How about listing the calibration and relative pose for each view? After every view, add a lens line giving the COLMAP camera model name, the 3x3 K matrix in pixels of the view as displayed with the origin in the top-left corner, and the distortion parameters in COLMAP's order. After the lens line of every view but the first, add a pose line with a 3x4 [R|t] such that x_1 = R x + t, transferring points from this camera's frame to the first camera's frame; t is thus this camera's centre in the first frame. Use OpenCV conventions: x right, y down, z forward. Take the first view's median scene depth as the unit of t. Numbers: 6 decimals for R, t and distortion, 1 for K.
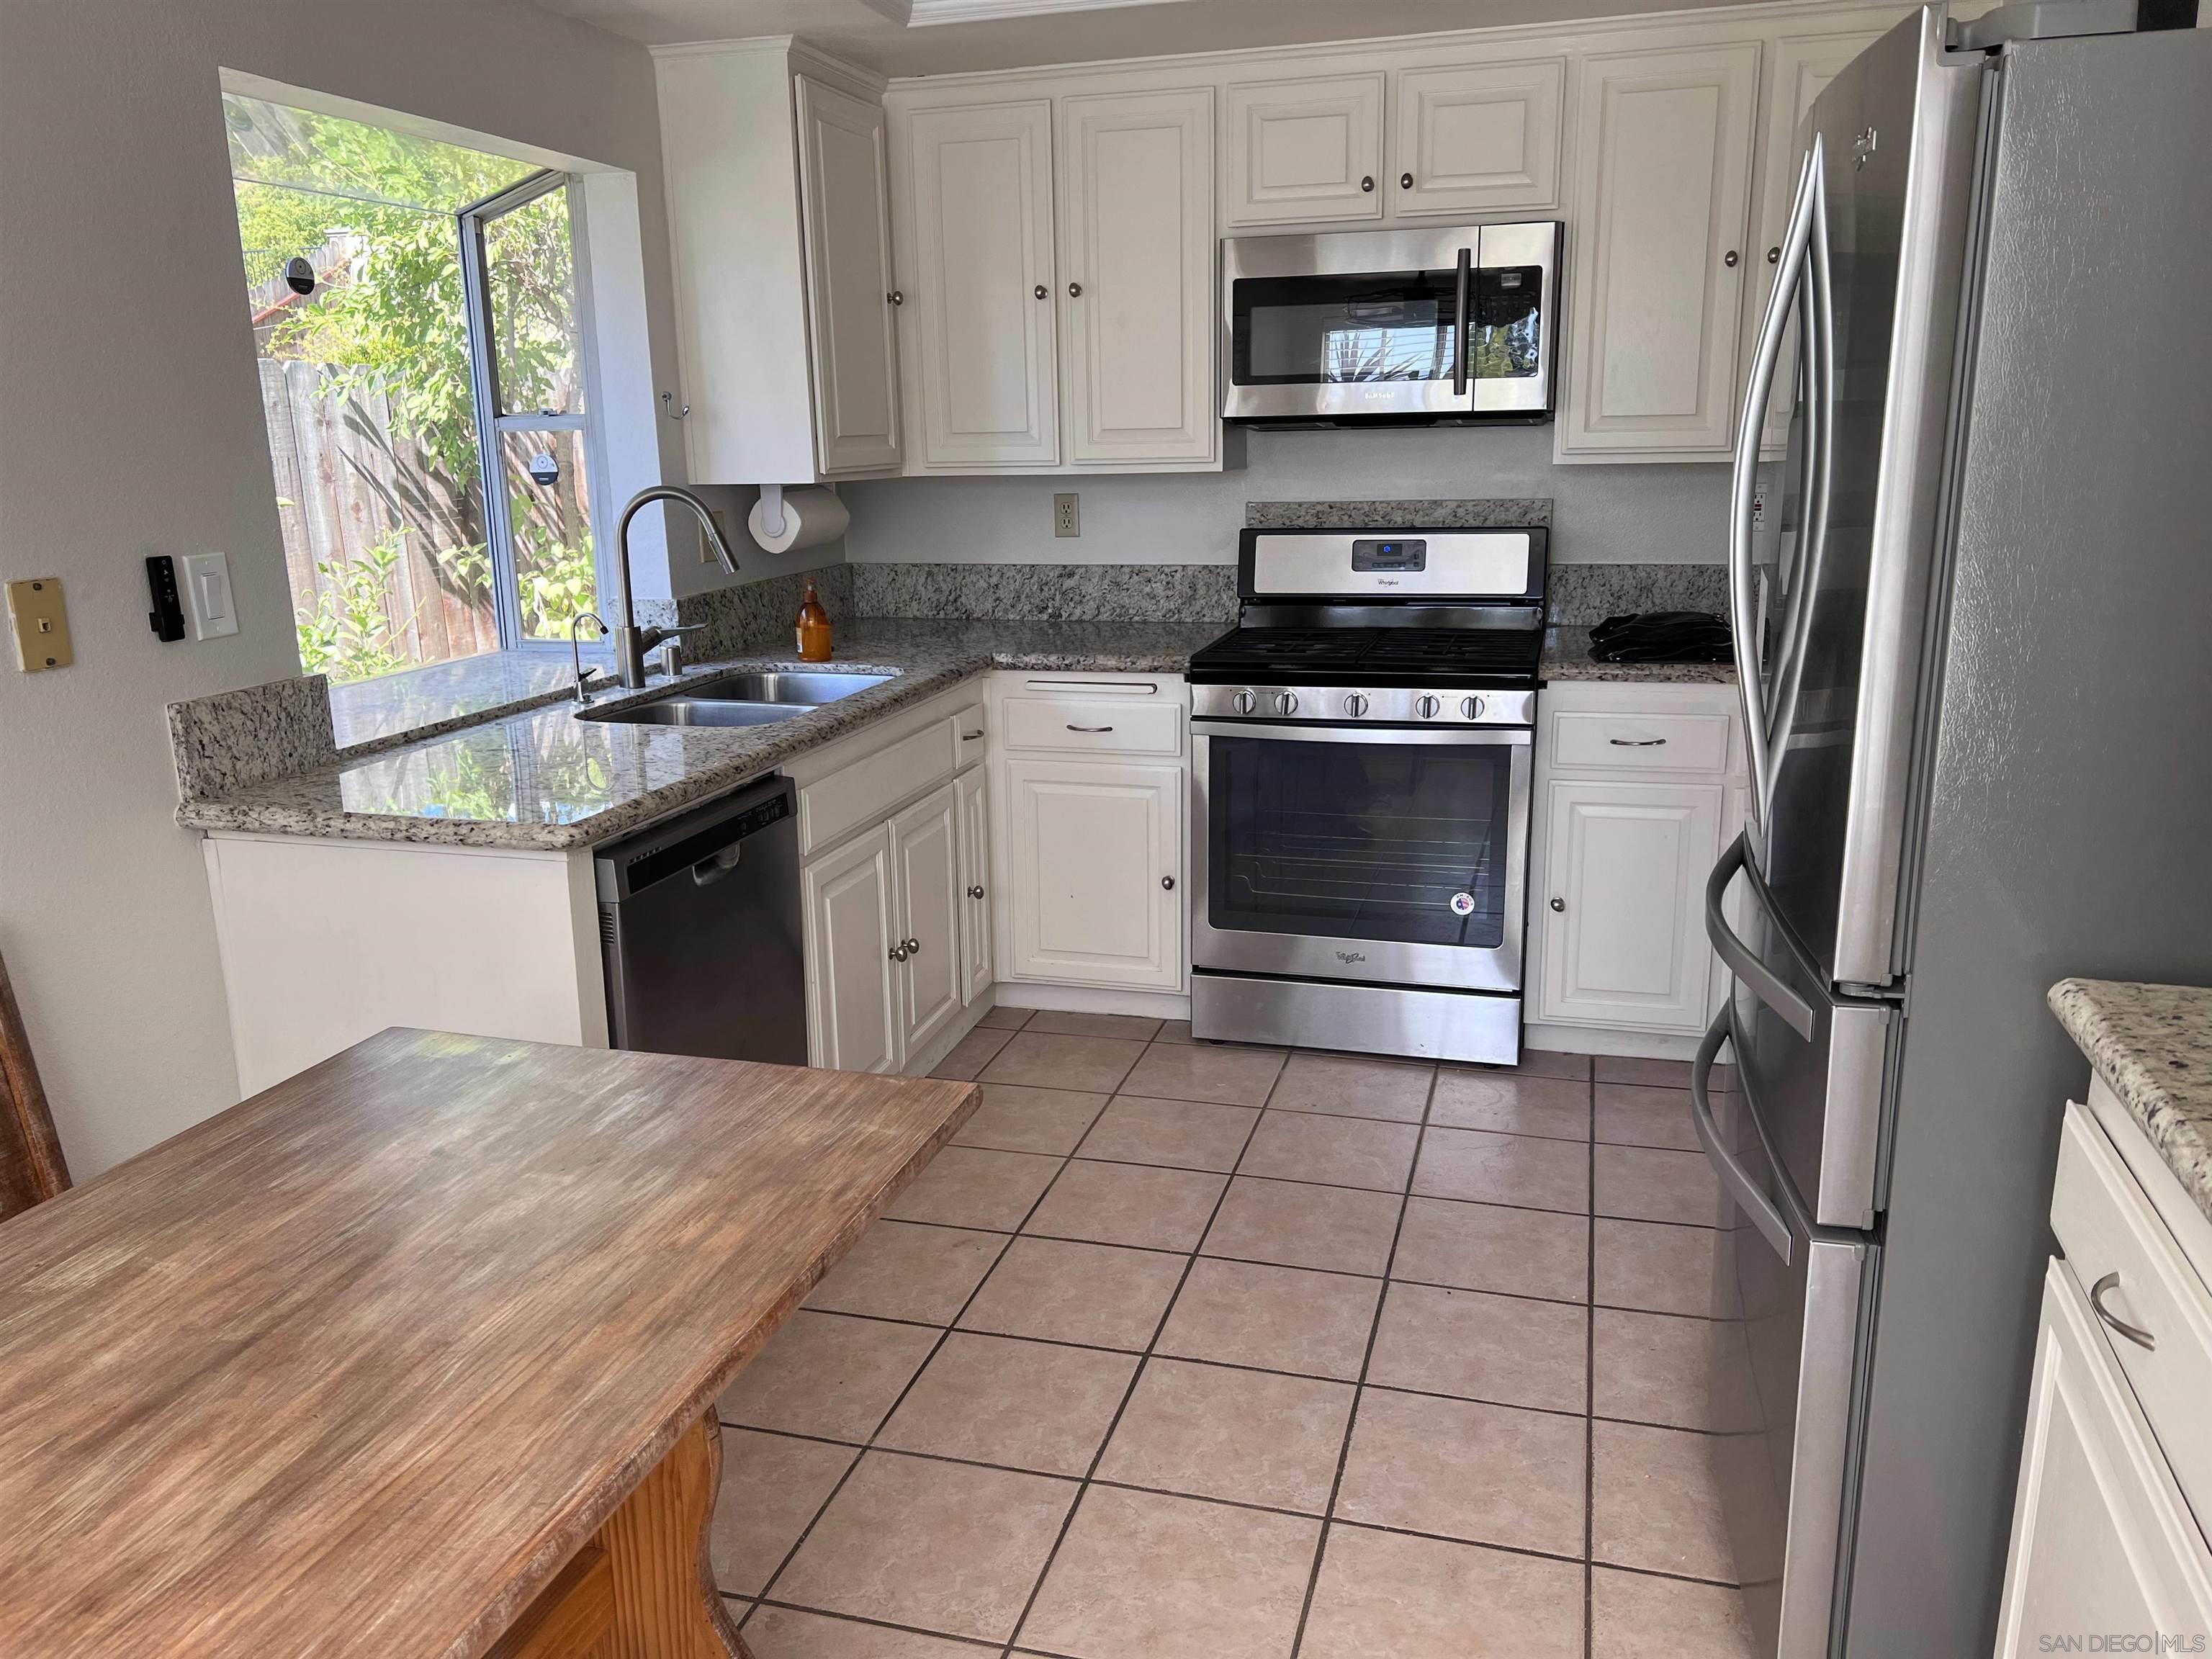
lens RADIAL K [[1661.3, 0, 1094.1], [0, 1661.3, 838.1], [0, 0, 1]] dist [0.045783, -0.051902]
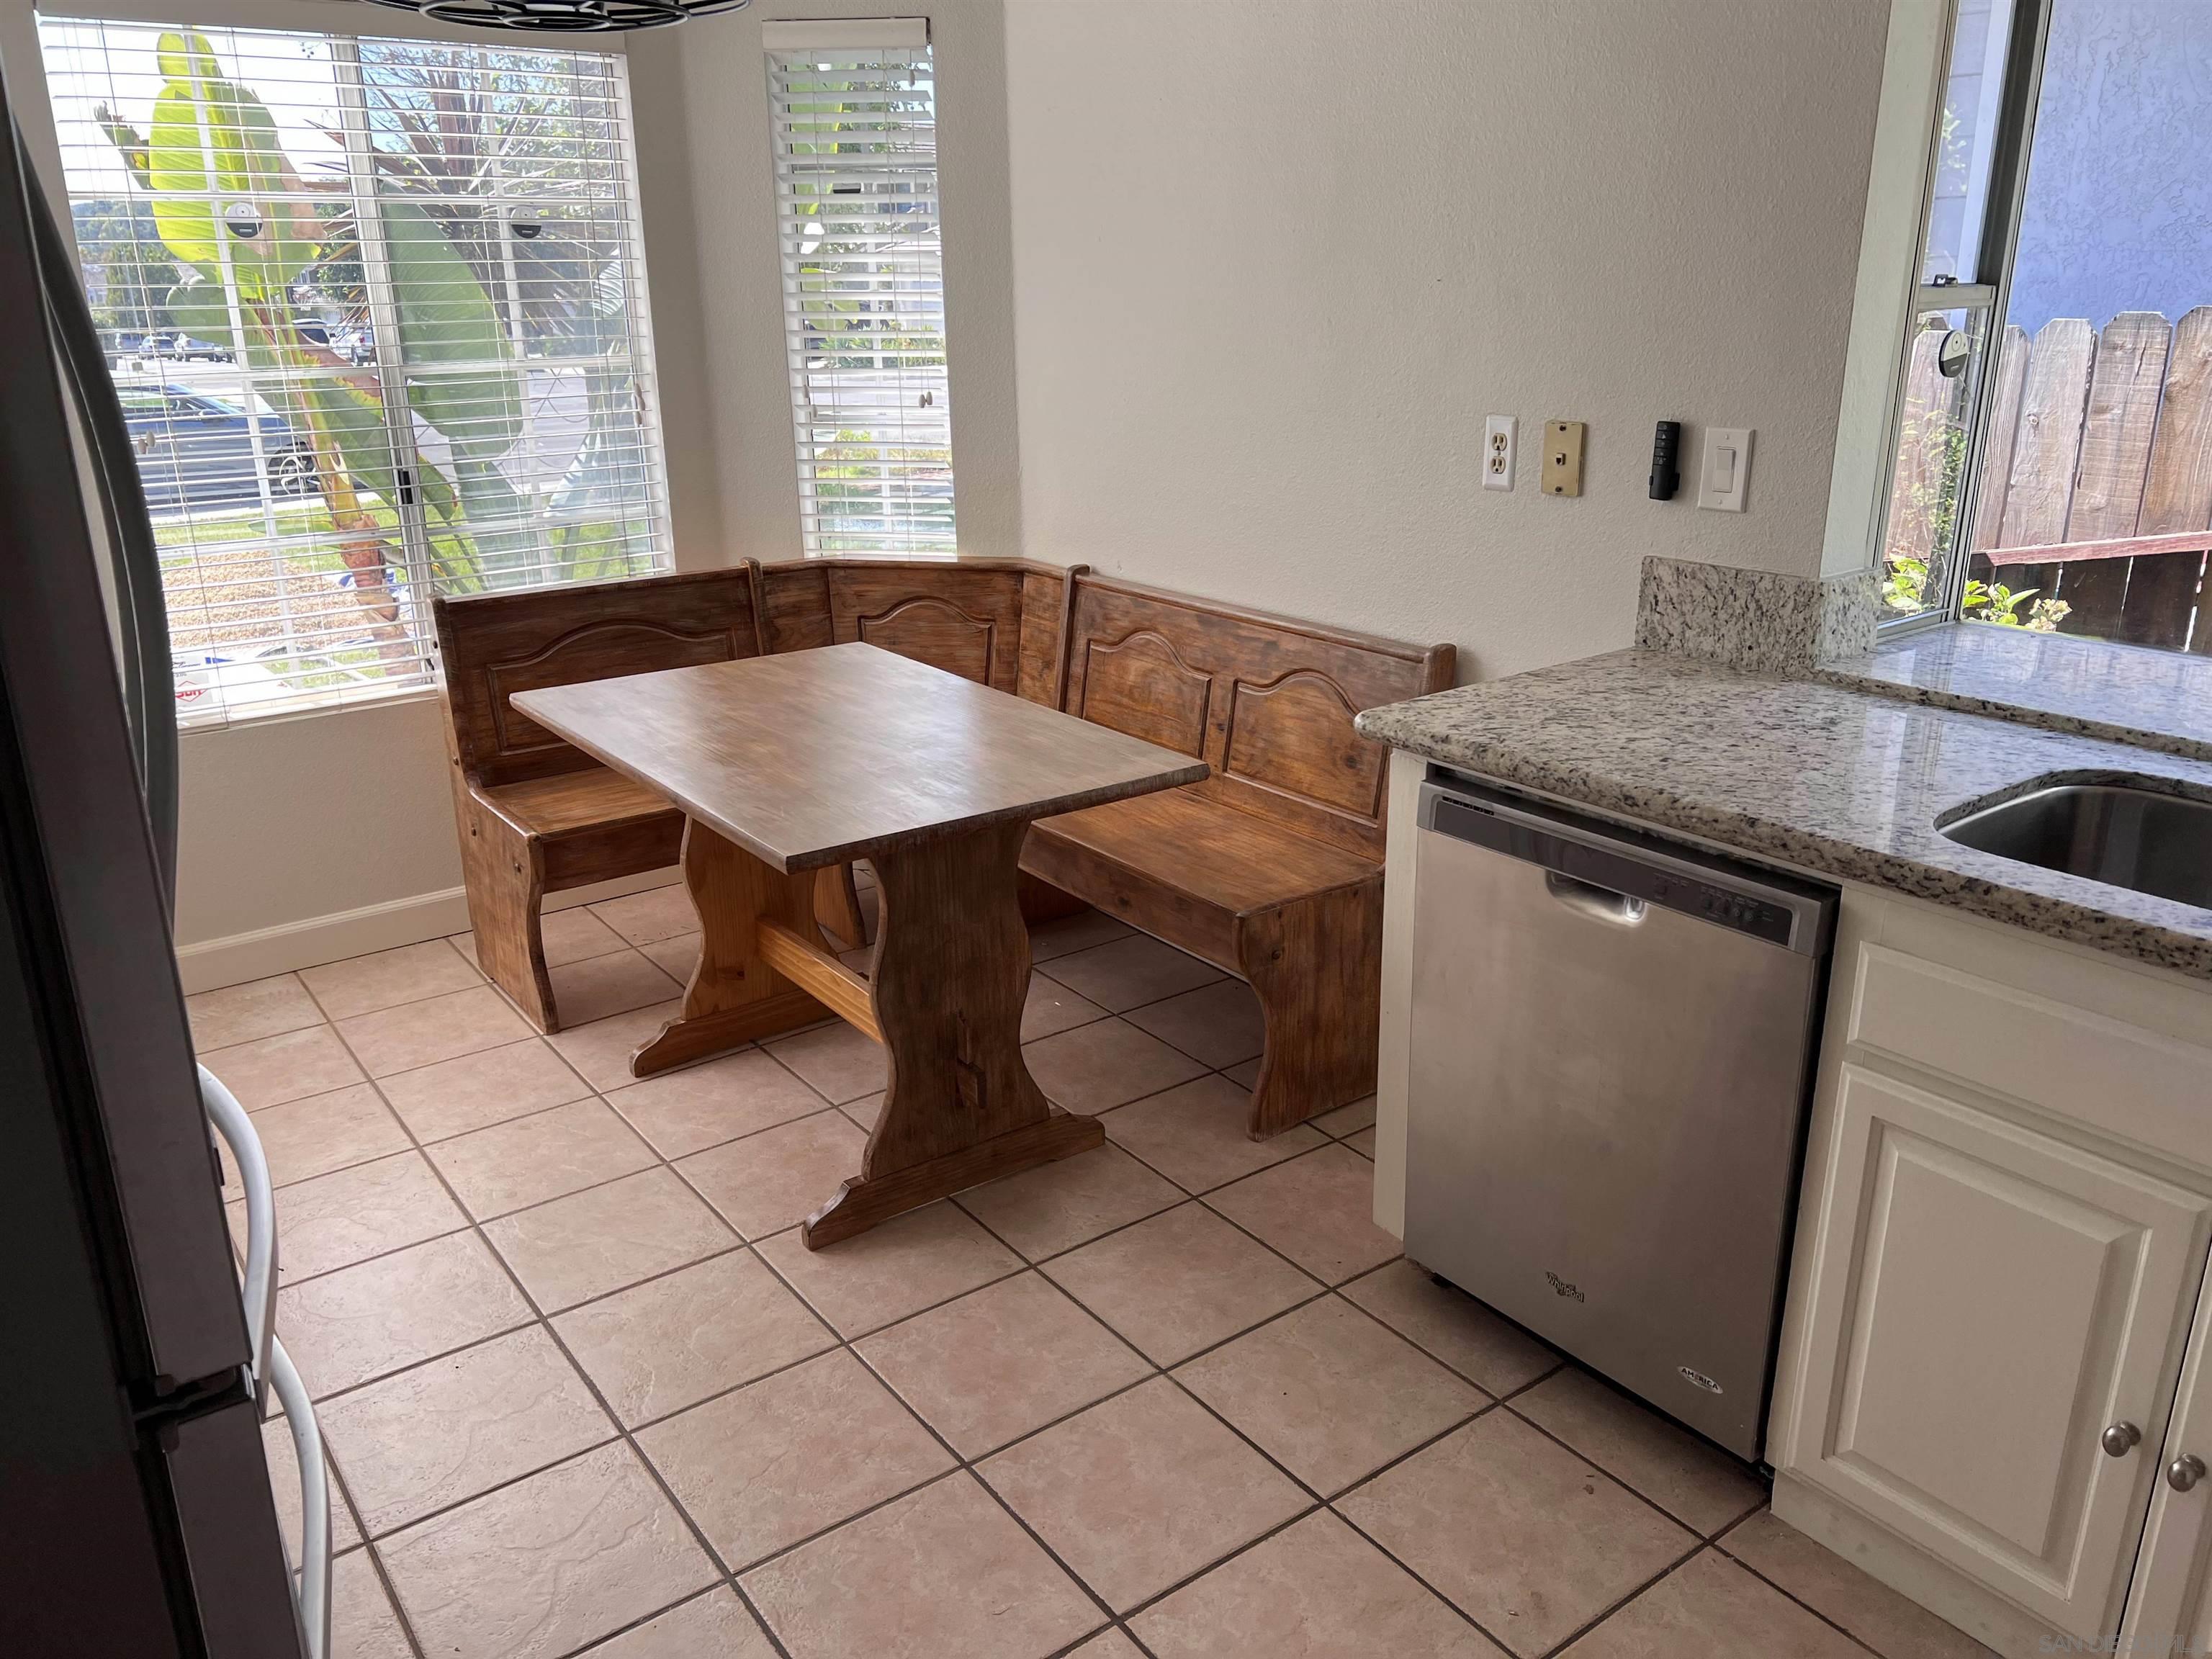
lens RADIAL K [[1661.3, 0, 1097.7], [0, 1661.3, 831.8], [0, 0, 1]] dist [0.045783, -0.051902]
pose [[-0.602969, 0.280995, -0.746639, 0.512799], [-0.172500, 0.867850, 0.465919, -0.353488], [0.778891, 0.409730, -0.474815, 1.250047]]
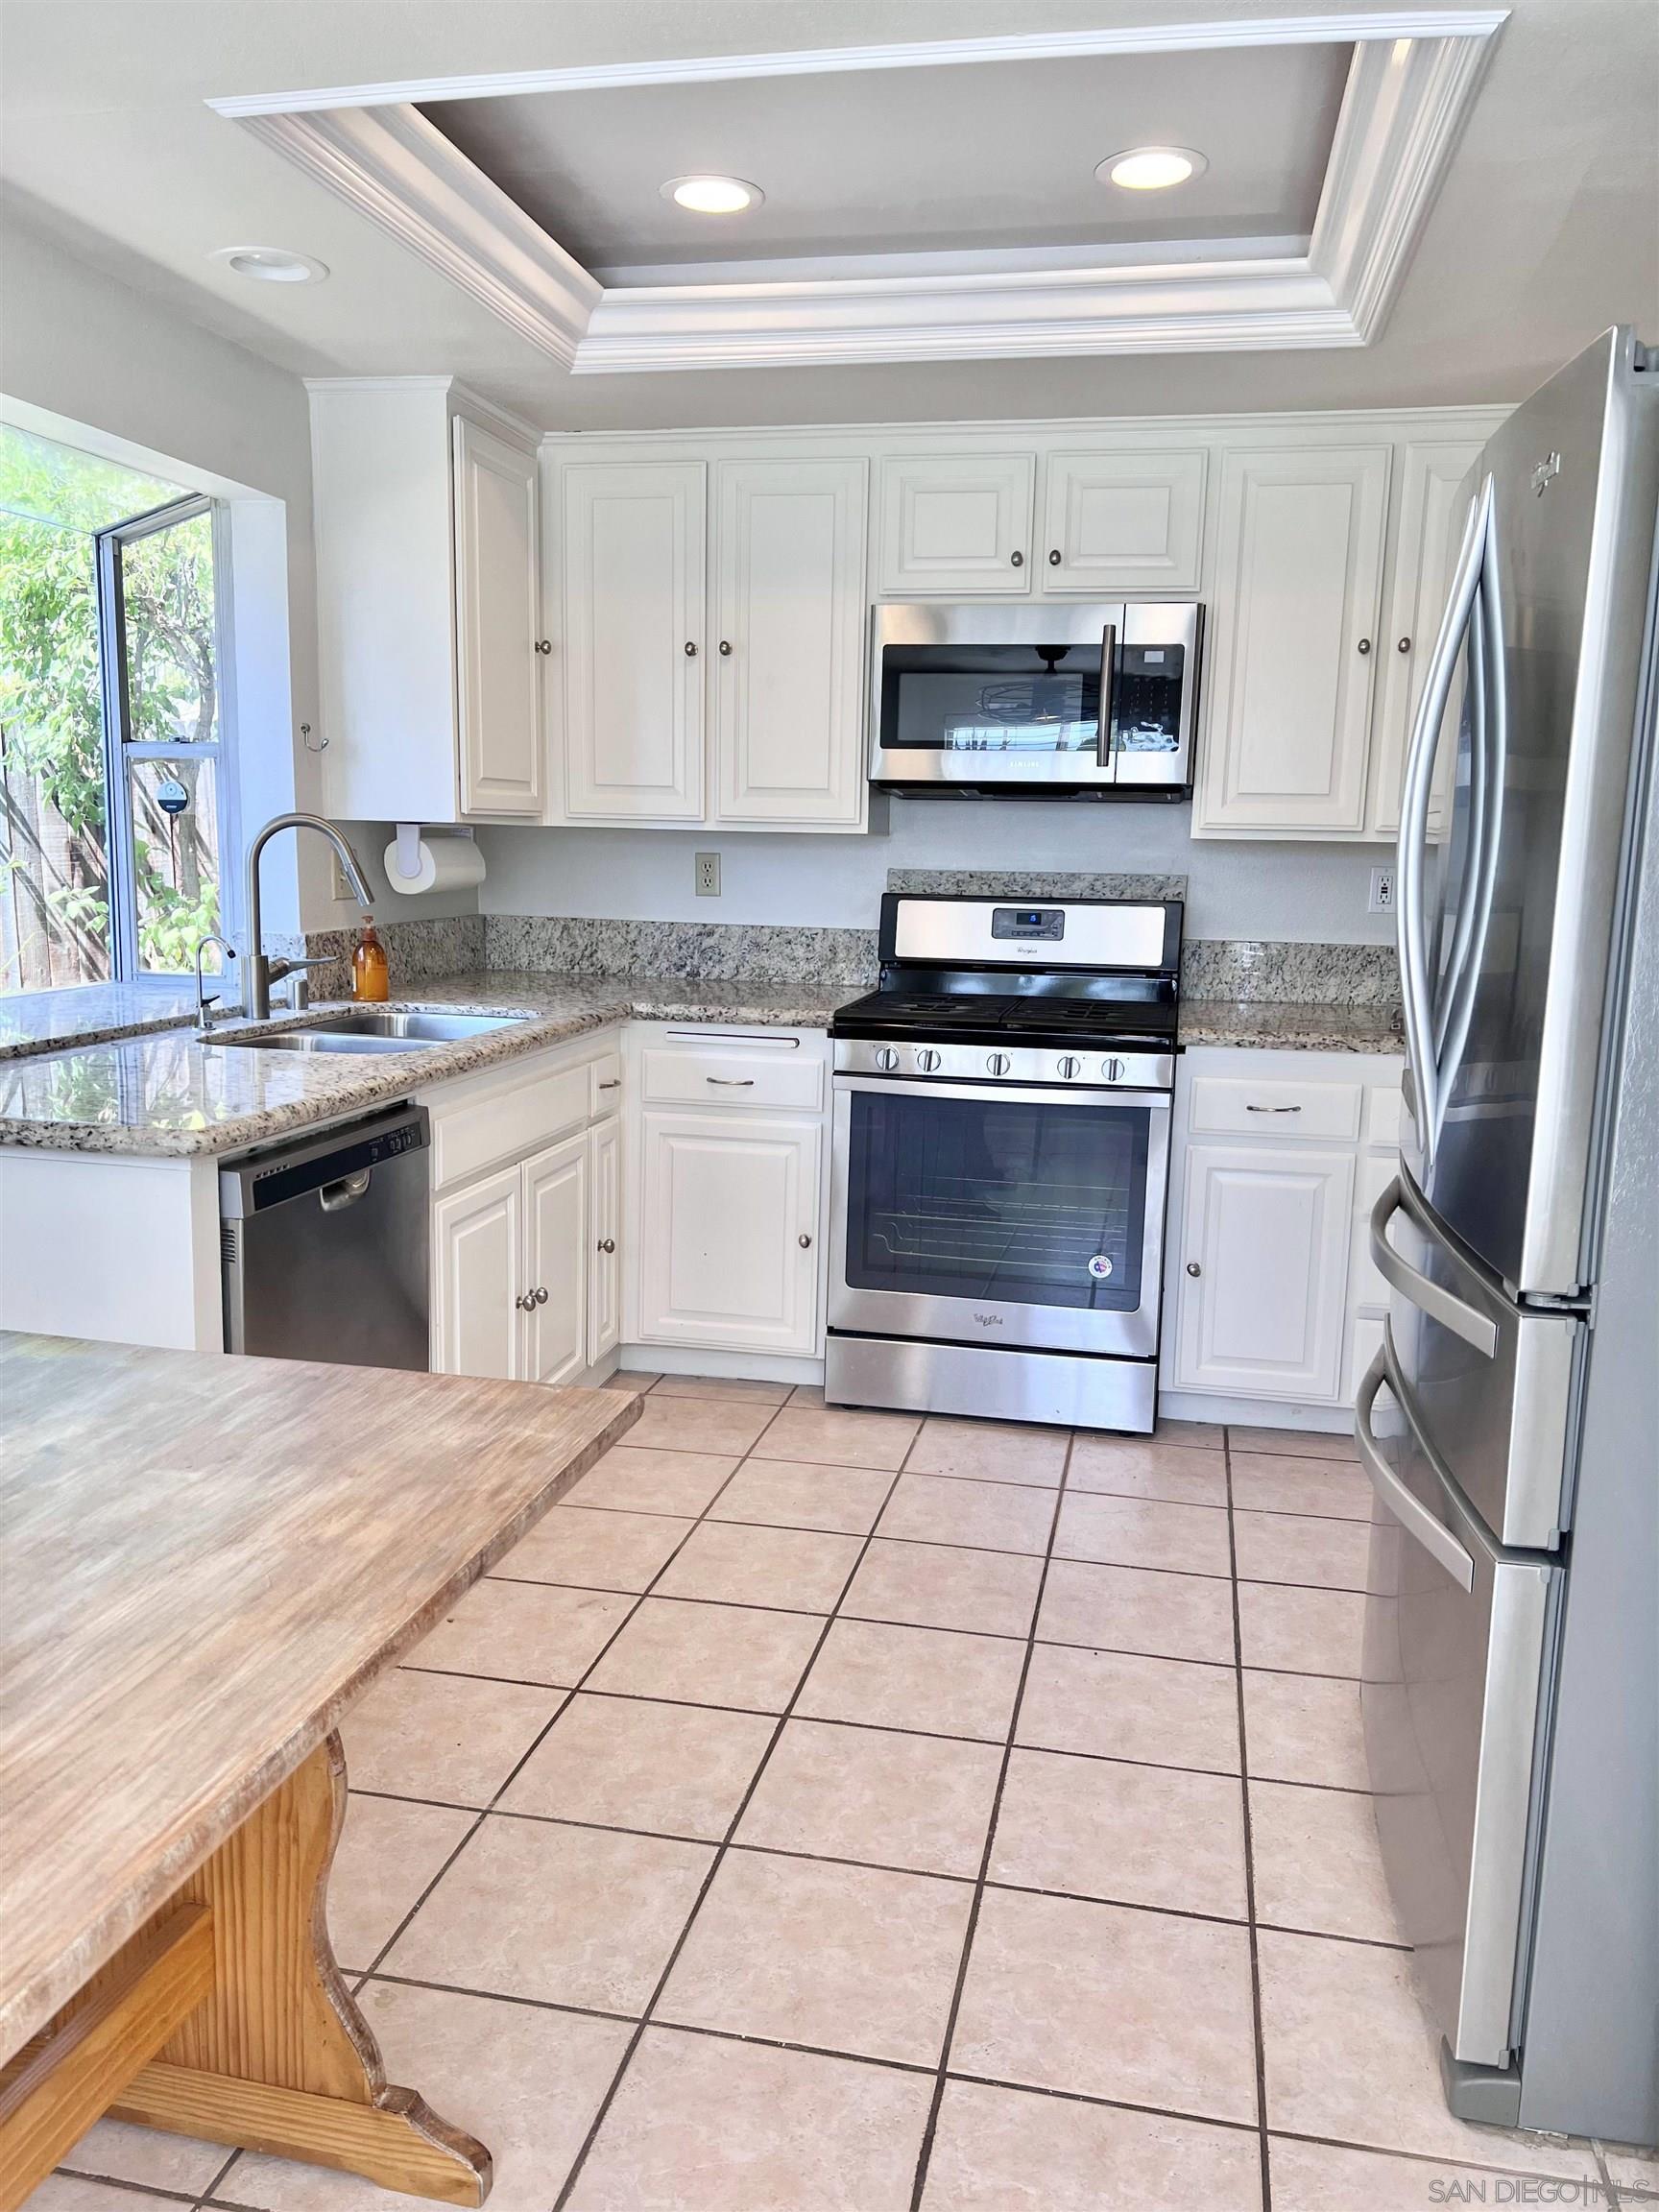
lens RADIAL K [[1661.3, 0, 833.1], [0, 1661.3, 1117.5], [0, 0, 1]] dist [0.045783, -0.051902]
pose [[0.996398, 0.029723, 0.079426, -0.028470], [-0.023651, 0.996802, -0.076325, 0.044061], [-0.081441, 0.074171, 0.993915, 0.028809]]
